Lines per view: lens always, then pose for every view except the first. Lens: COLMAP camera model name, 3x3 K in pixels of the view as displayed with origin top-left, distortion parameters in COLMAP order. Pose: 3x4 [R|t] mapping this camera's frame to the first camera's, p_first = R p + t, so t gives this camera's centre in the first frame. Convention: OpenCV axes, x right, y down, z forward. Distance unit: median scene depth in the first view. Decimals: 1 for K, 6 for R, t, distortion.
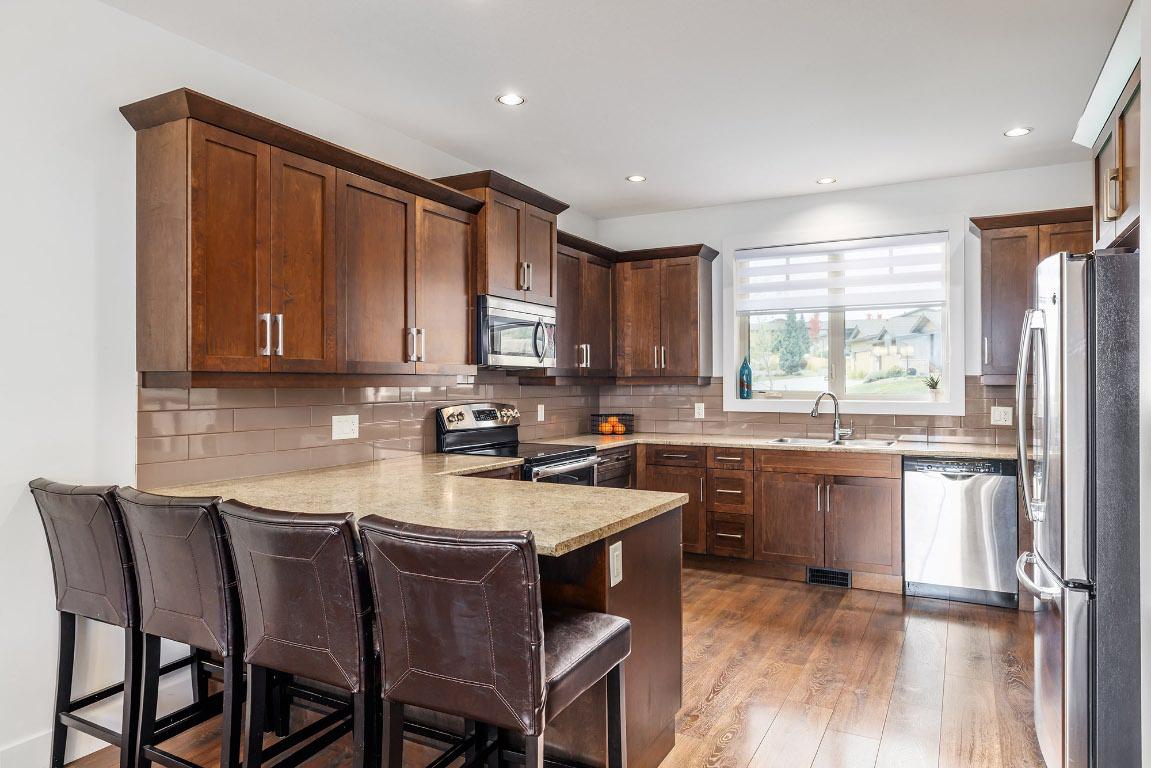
lens RADIAL K [[674.8, 0, 567.4], [0, 674.8, 372.3], [0, 0, 1]] dist [0.000385, -0.000488]
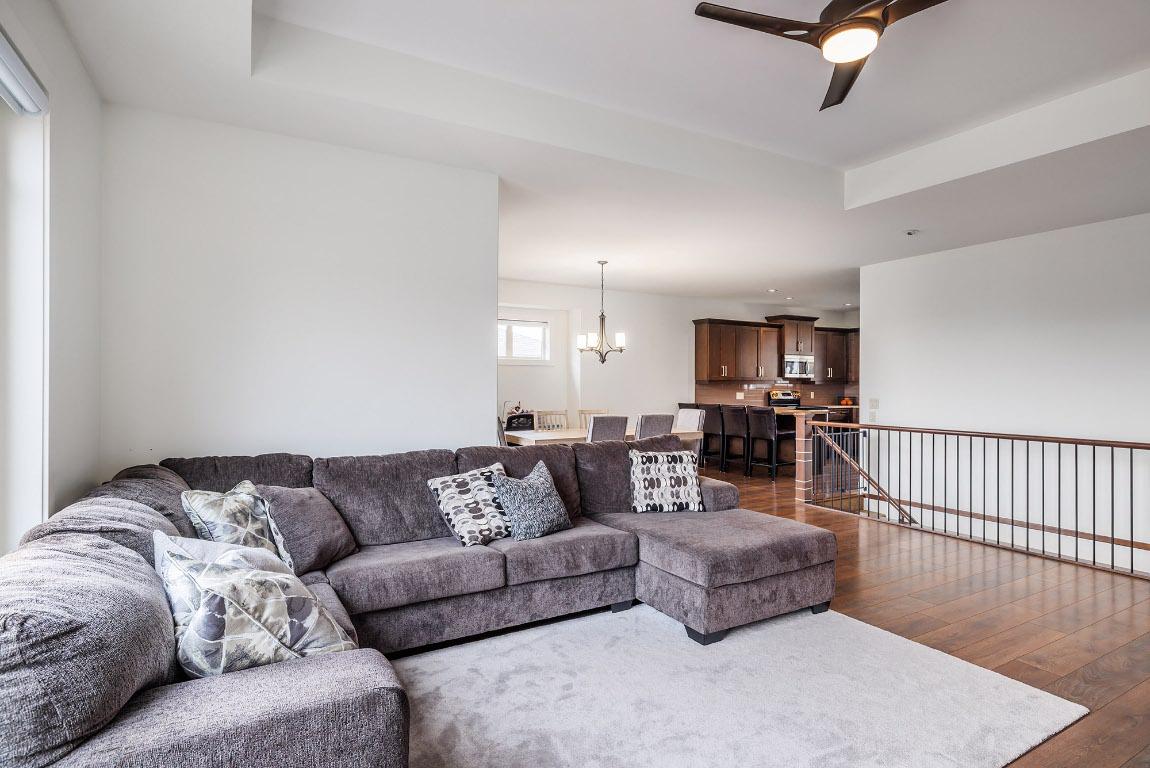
lens RADIAL K [[597.8, 0, 583.8], [0, 597.8, 382.0], [0, 0, 1]] dist [0.001638, -0.000511]
pose [[0.866597, 0.002771, -0.499001, 0.361375], [0.003960, 0.999915, 0.012431, -0.021678], [0.498993, -0.012749, 0.866512, -1.469737]]
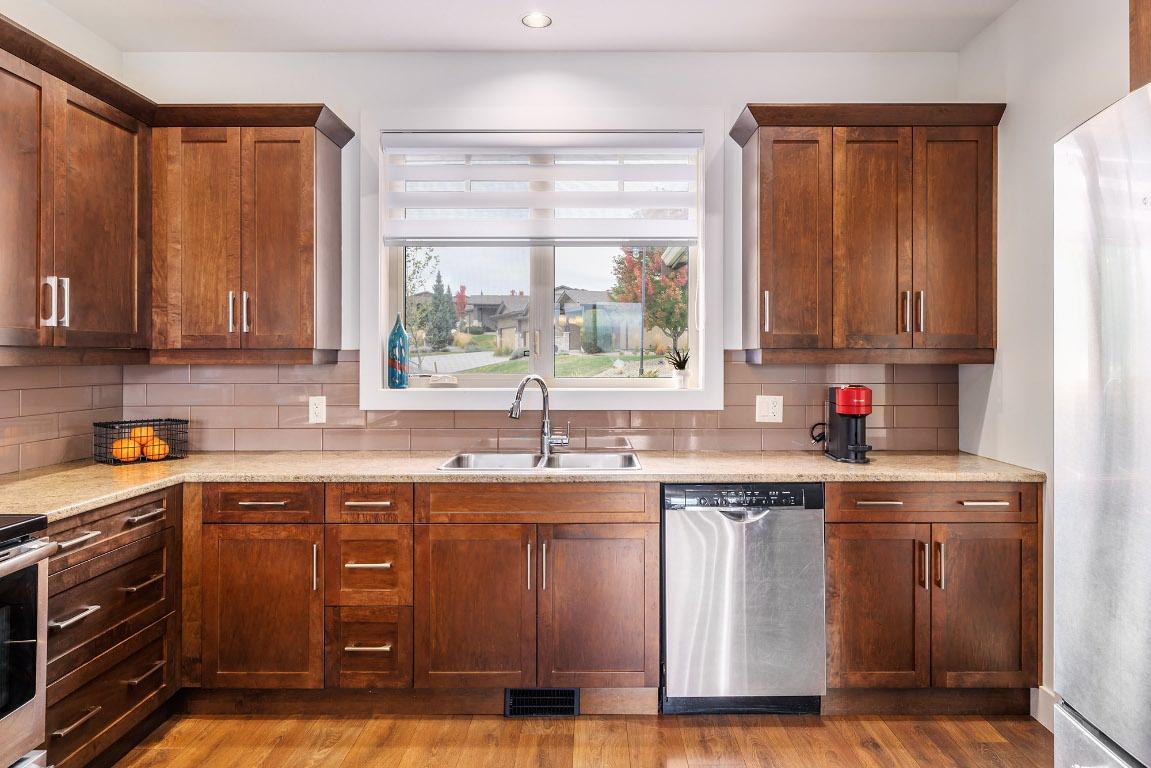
lens RADIAL K [[753.4, 0, 560.6], [0, 753.4, 354.1], [0, 0, 1]] dist [0.000640, 0.000938]
pose [[0.886972, 0.003777, 0.461807, 0.097548], [-0.007895, 0.999944, 0.006985, 0.005218], [-0.461755, -0.009842, 0.886953, 0.398839]]
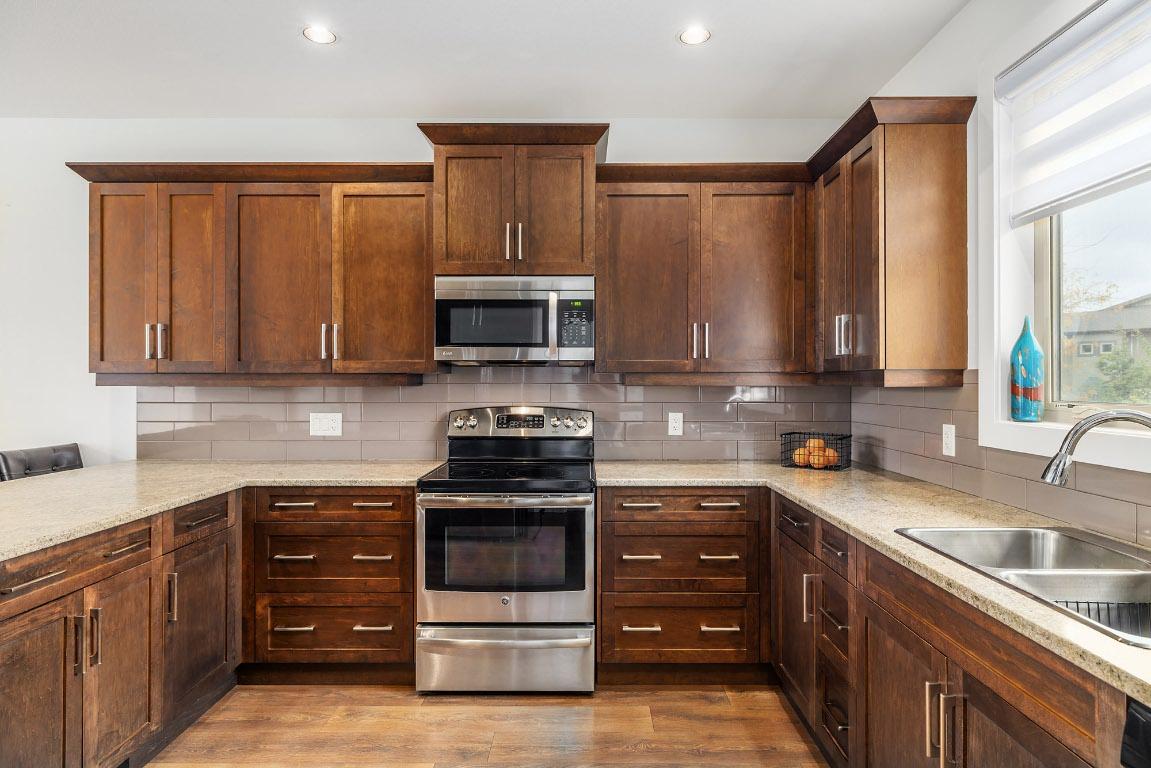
lens RADIAL K [[598.3, 0, 584.4], [0, 598.3, 382.0], [0, 0, 1]] dist [0.001638, -0.000511]
pose [[0.506576, -0.000042, -0.862196, 0.487934], [0.012212, 0.999900, 0.007127, 0.010311], [0.862109, -0.014140, 0.506526, 0.633306]]
